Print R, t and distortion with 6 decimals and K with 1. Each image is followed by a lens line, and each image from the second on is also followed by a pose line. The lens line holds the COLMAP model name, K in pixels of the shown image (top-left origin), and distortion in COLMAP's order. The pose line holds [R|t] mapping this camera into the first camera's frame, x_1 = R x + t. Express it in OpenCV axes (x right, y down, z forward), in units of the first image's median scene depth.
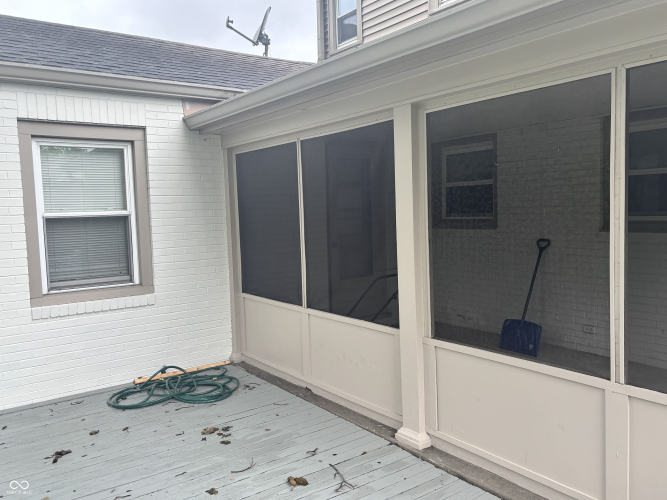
lens RADIAL K [[547.8, 0, 333.5], [0, 547.8, 250.0], [0, 0, 1]] dist [0.019631, -0.004271]
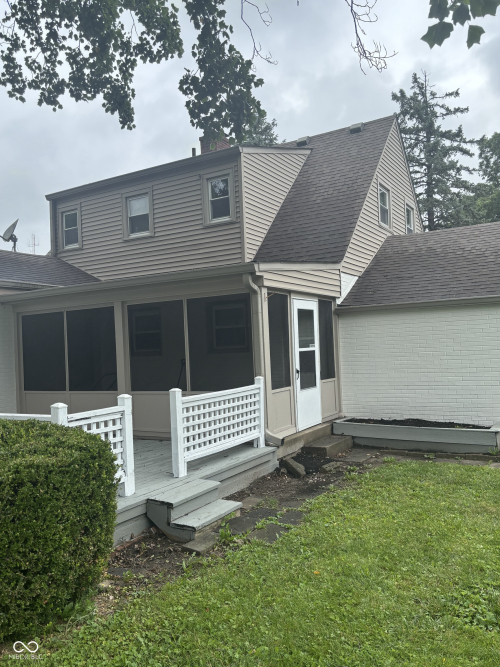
lens RADIAL K [[547.8, 0, 250.0], [0, 547.8, 333.5], [0, 0, 1]] dist [0.019631, -0.004271]
pose [[0.916258, 0.002323, 0.400582, -0.215411], [0.045253, 0.992982, -0.109267, 0.125803], [-0.398024, 0.118244, 0.909722, -1.006606]]
